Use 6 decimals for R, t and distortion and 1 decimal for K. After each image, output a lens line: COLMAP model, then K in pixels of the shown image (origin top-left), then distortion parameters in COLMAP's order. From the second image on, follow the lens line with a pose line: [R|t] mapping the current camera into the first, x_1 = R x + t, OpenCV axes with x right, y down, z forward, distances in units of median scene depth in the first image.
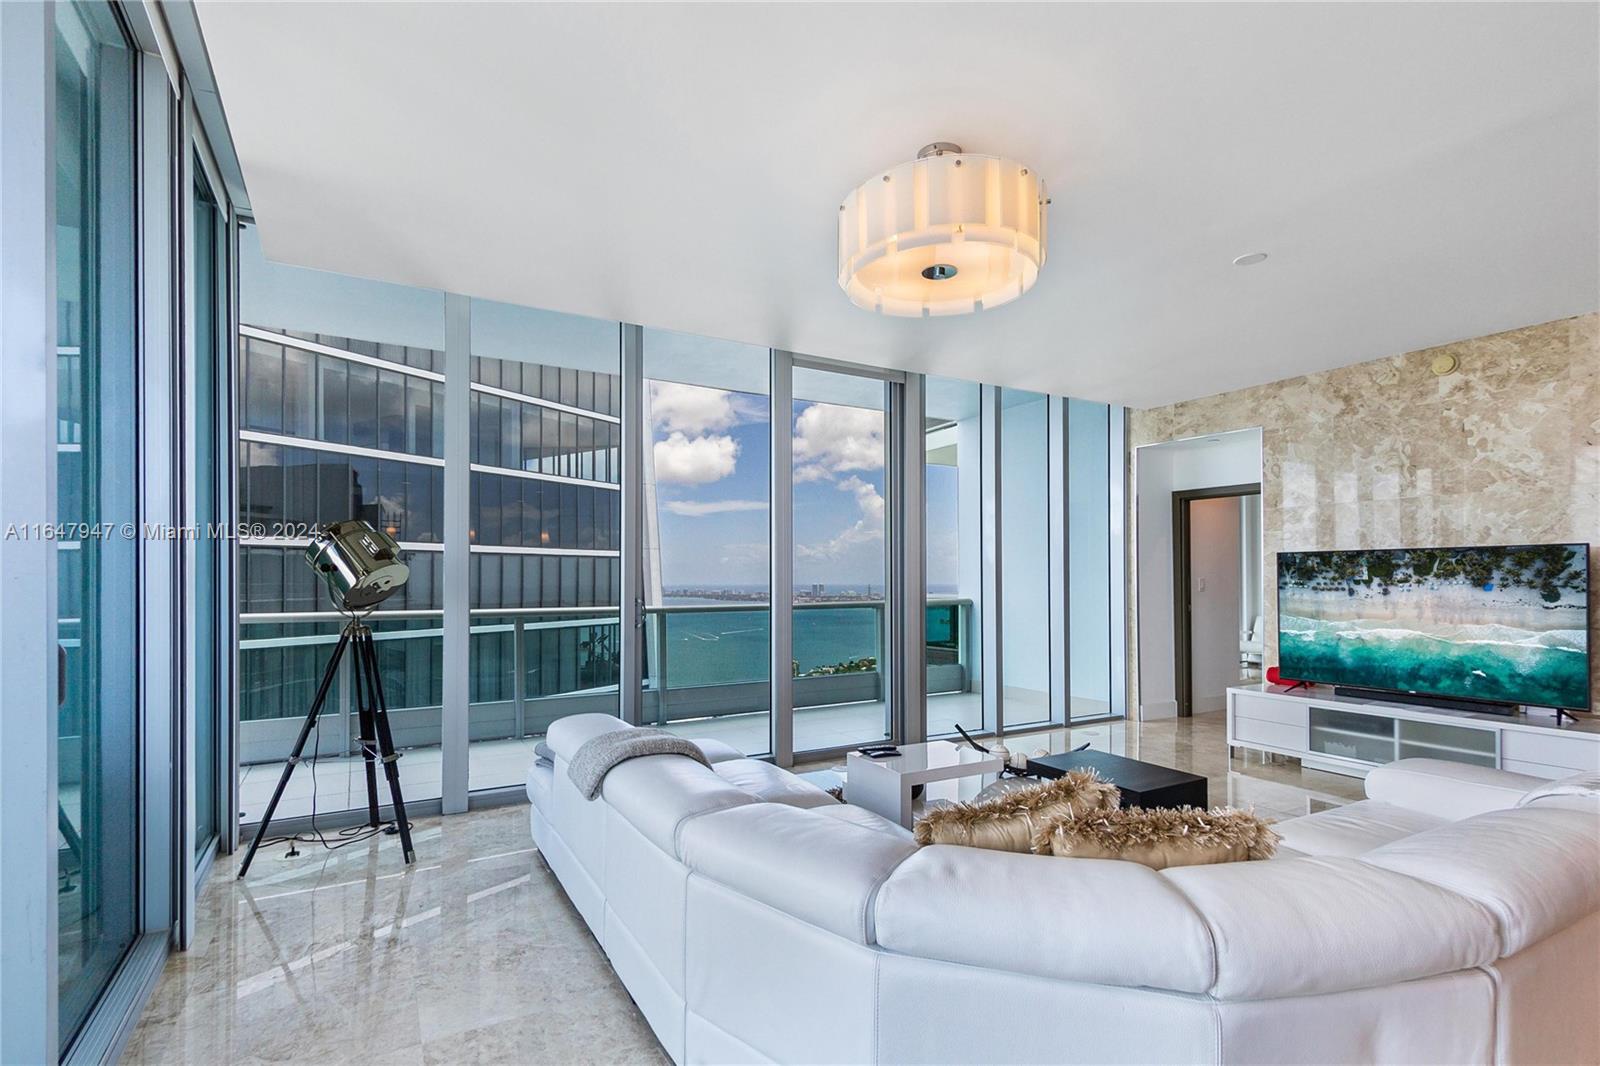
lens RADIAL K [[712.8, 0, 799.4], [0, 712.8, 589.0], [0, 0, 1]] dist [0.003922, 0.000090]
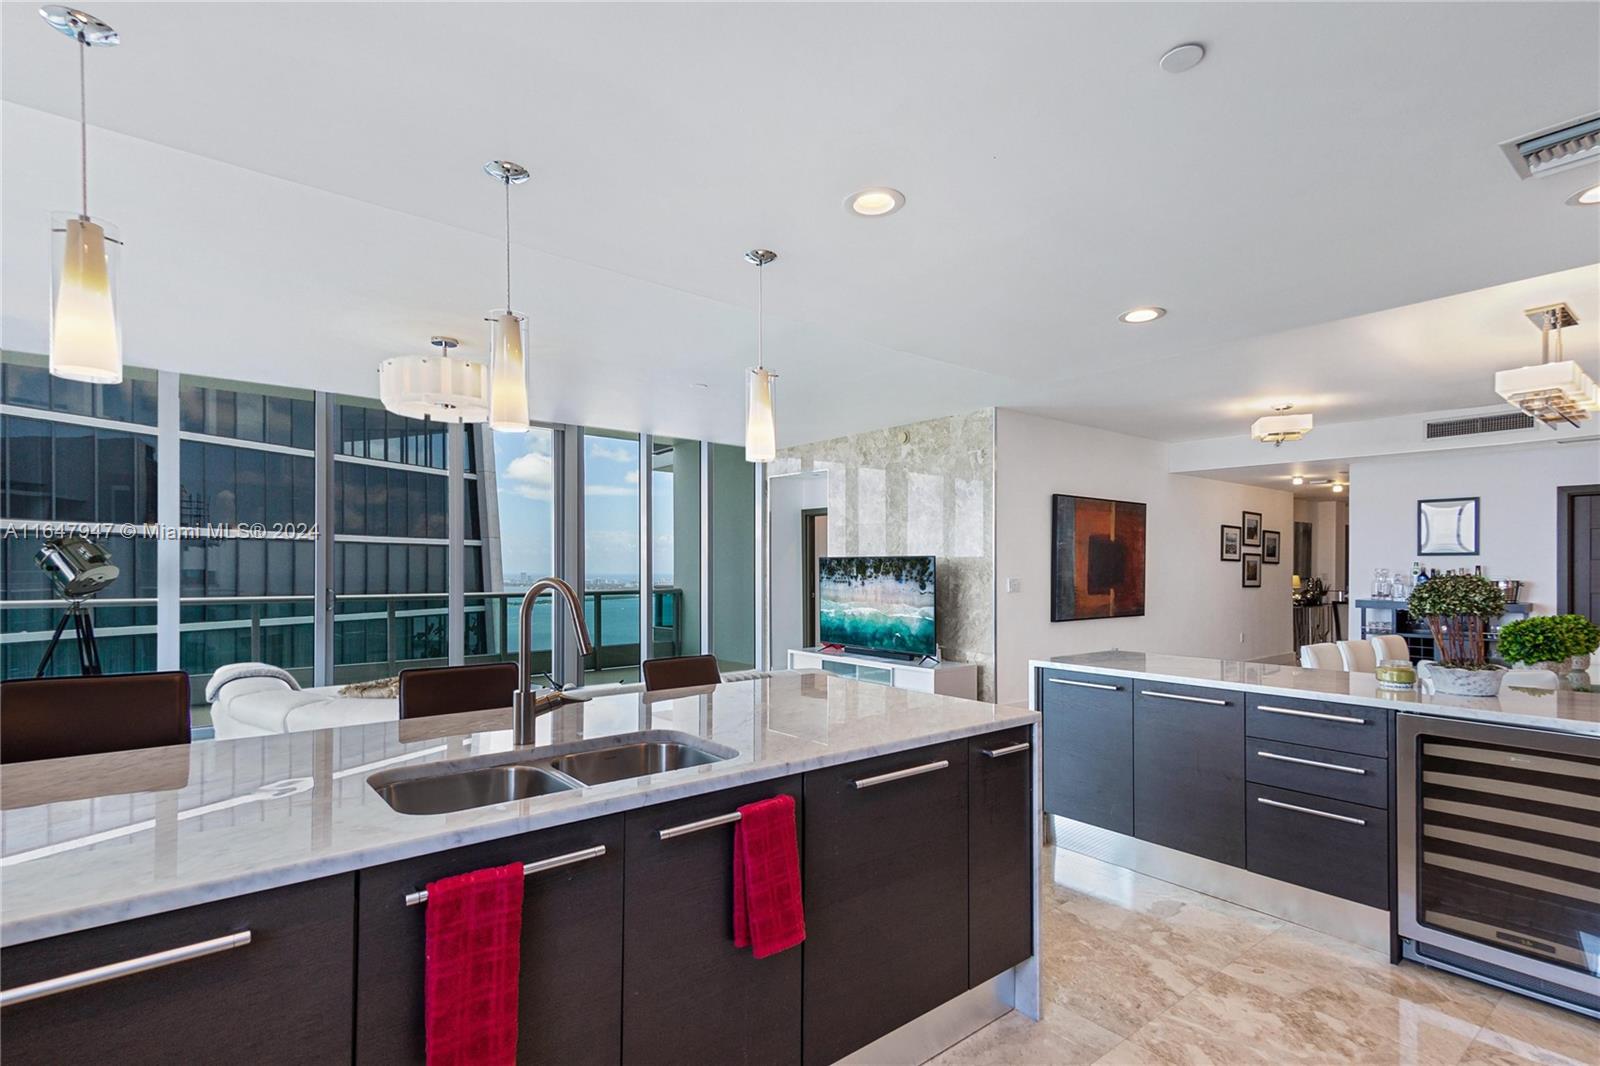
lens RADIAL K [[712.8, 0, 821.2], [0, 712.8, 568.5], [0, 0, 1]] dist [0.003922, 0.000090]
pose [[0.987731, 0.004123, 0.156114, 0.493403], [-0.002714, 0.999954, -0.009235, -0.014349], [-0.156144, 0.008698, 0.987696, -0.514354]]
